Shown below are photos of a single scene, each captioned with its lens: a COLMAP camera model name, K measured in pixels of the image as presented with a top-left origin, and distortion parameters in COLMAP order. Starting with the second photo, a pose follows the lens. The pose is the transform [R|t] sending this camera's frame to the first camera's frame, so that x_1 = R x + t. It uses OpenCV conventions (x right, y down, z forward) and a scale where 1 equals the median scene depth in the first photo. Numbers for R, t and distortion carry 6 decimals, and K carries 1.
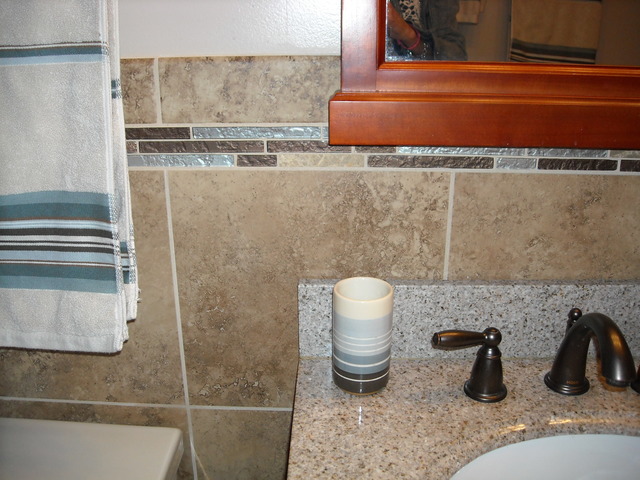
lens RADIAL K [[656.1, 0, 319.9], [0, 656.1, 241.5], [0, 0, 1]] dist [-0.151773, 0.000000]
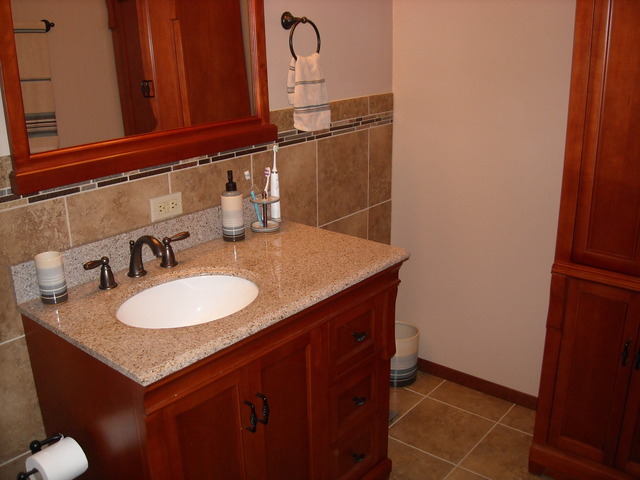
lens RADIAL K [[656.1, 0, 320.7], [0, 656.1, 240.5], [0, 0, 1]] dist [-0.151773, 0.000000]
pose [[0.634445, -0.253931, 0.730067, -0.866024], [0.290935, 0.953491, 0.078812, 0.115962], [-0.716126, 0.162400, 0.678815, -1.077053]]
